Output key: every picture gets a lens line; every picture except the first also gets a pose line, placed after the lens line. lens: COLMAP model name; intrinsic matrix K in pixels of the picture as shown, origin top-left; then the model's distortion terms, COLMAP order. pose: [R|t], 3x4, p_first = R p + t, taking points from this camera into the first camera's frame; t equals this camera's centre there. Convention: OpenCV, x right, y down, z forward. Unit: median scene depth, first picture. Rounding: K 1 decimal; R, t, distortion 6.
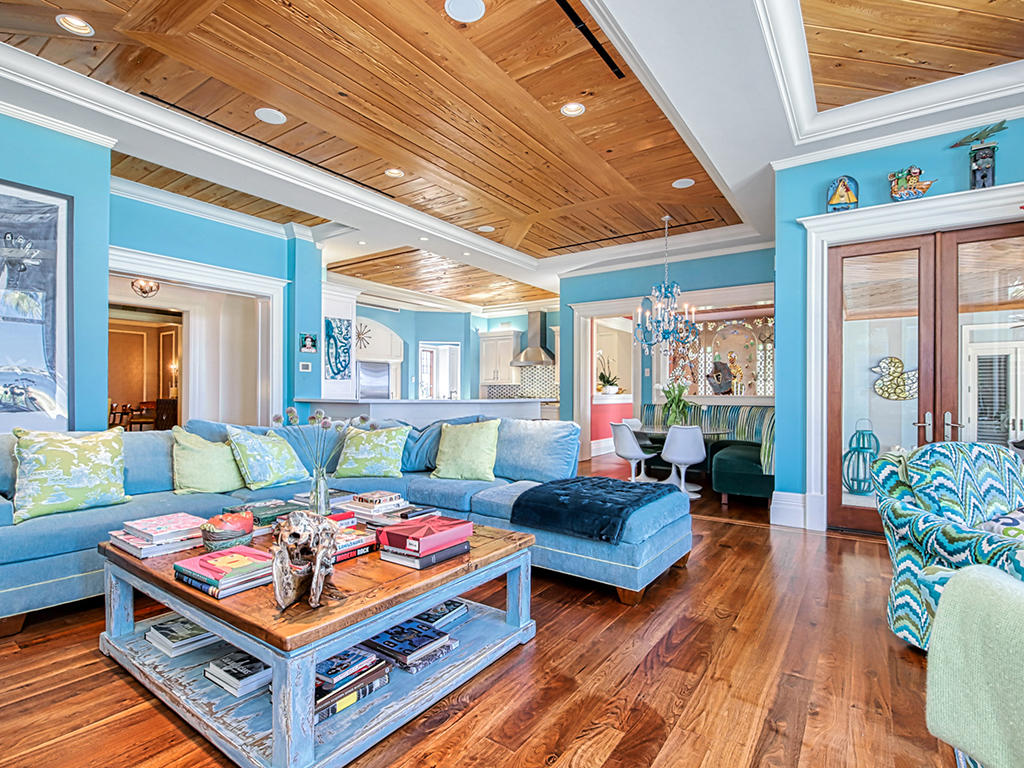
lens RADIAL K [[513.8, 0, 512.4], [0, 513.8, 388.4], [0, 0, 1]] dist [-0.010921, -0.001993]
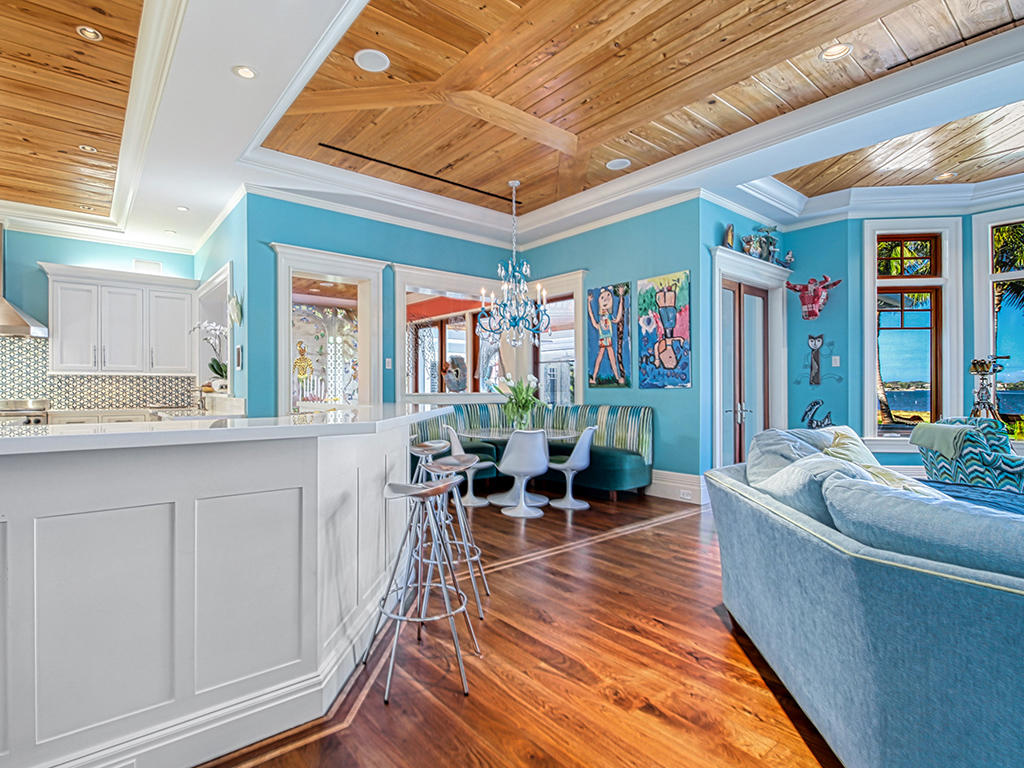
lens RADIAL K [[507.8, 0, 482.3], [0, 507.8, 386.5], [0, 0, 1]] dist [0.002238, -0.009090]
pose [[0.291017, -0.000901, 0.956717, -0.412016], [-0.003506, 0.999992, 0.002008, 0.000462], [-0.956711, -0.003939, 0.291012, 0.644981]]
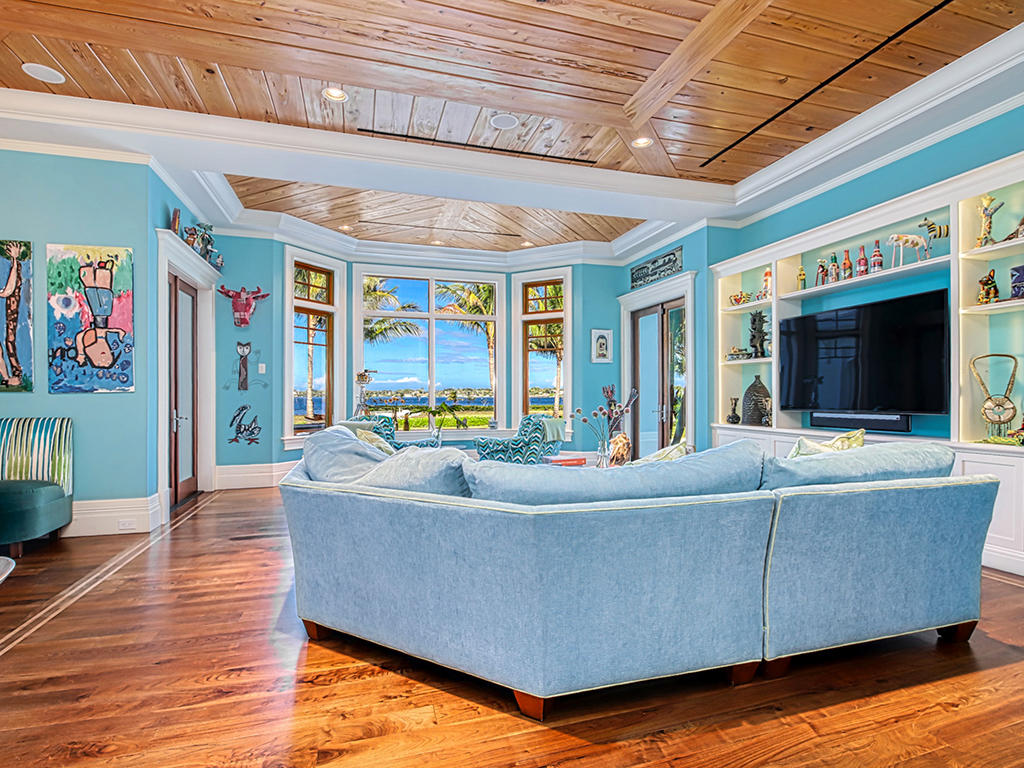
lens RADIAL K [[513.8, 0, 512.4], [0, 513.8, 388.4], [0, 0, 1]] dist [-0.010921, -0.001993]
pose [[-0.781765, 0.004207, 0.623559, -0.353106], [-0.006669, 0.999864, -0.015106, 0.004260], [-0.623538, -0.015968, -0.781630, 0.754758]]
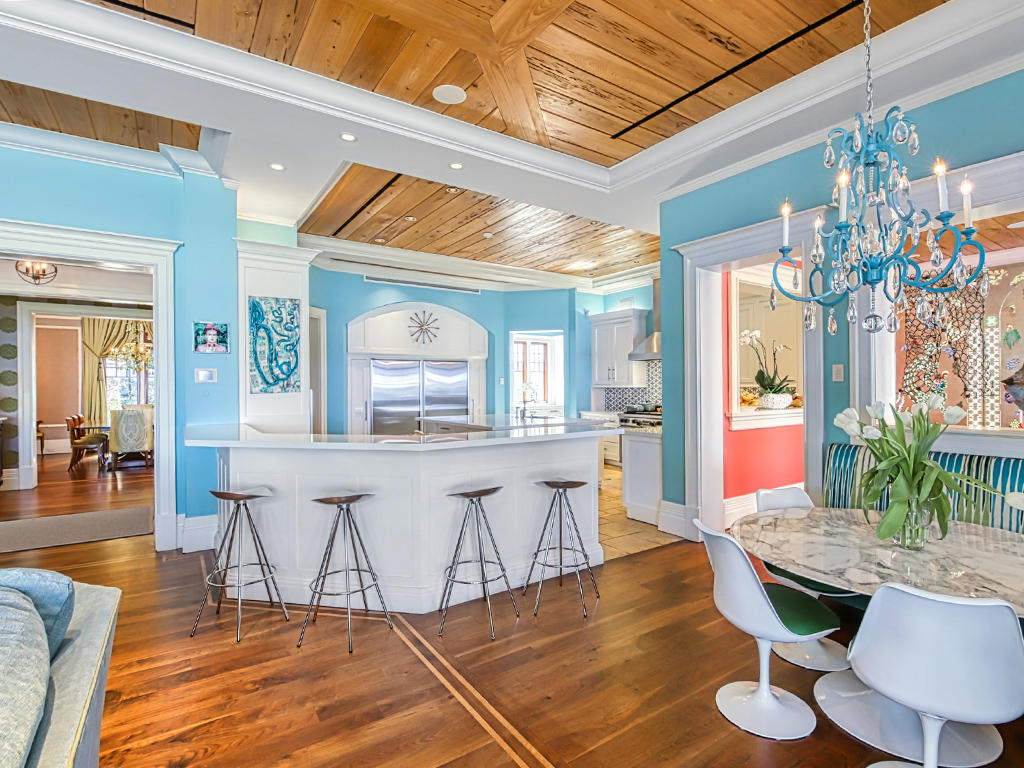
lens RADIAL K [[513.8, 0, 512.4], [0, 513.8, 388.4], [0, 0, 1]] dist [-0.010921, -0.001993]
pose [[0.932906, -0.005007, -0.360086, 0.157212], [0.010255, 0.999867, 0.012666, -0.026091], [0.359975, -0.015509, 0.932833, 0.473745]]
